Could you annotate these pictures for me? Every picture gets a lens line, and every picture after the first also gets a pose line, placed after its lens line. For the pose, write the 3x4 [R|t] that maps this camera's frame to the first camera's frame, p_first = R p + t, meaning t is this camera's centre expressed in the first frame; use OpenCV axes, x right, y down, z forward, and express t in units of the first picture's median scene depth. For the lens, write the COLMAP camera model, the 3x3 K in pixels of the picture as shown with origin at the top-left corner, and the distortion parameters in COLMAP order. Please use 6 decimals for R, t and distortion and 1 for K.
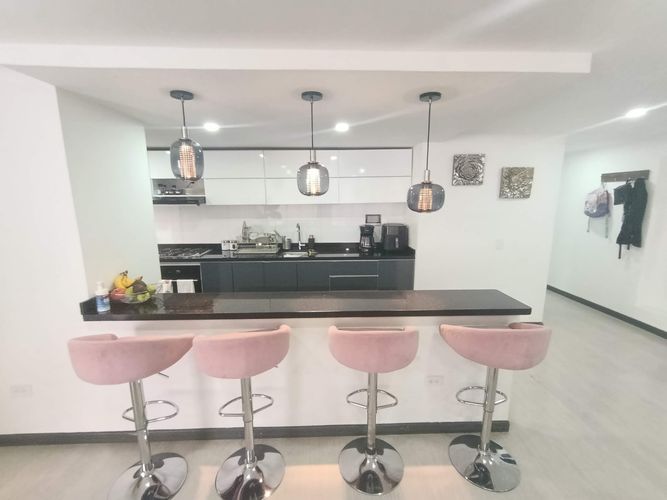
lens RADIAL K [[299.7, 0, 331.9], [0, 299.7, 250.5], [0, 0, 1]] dist [0.000782, -0.000783]
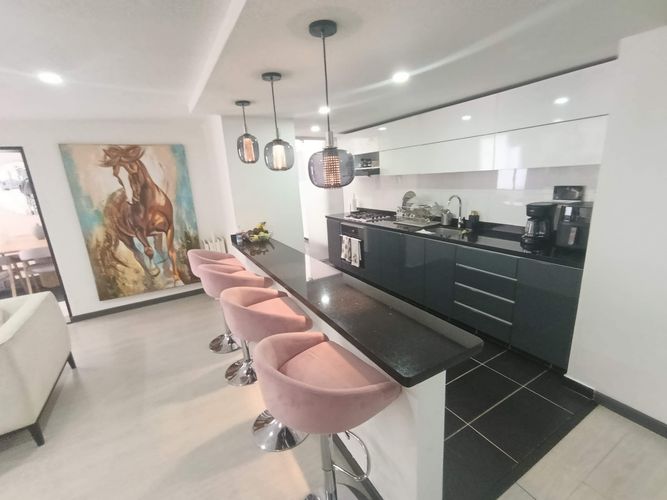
lens RADIAL K [[299.7, 0, 331.9], [0, 299.7, 250.5], [0, 0, 1]] dist [0.000782, -0.000783]
pose [[0.474511, 0.195638, -0.858234, 0.492478], [-0.099735, 0.980660, 0.168403, -0.047726], [0.874581, 0.005687, 0.484846, 0.301378]]
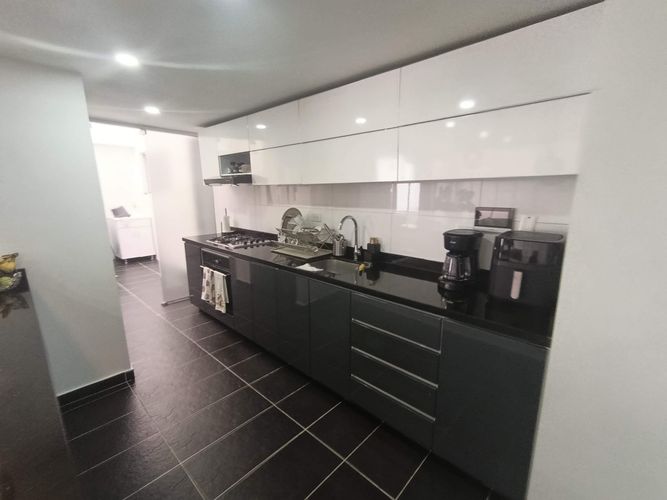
lens RADIAL K [[299.7, 0, 331.9], [0, 299.7, 250.5], [0, 0, 1]] dist [0.000782, -0.000783]
pose [[0.720359, 0.144665, -0.678347, 0.294463], [-0.124106, 0.989108, 0.079146, -0.067070], [0.682407, 0.027173, 0.730467, 0.553867]]
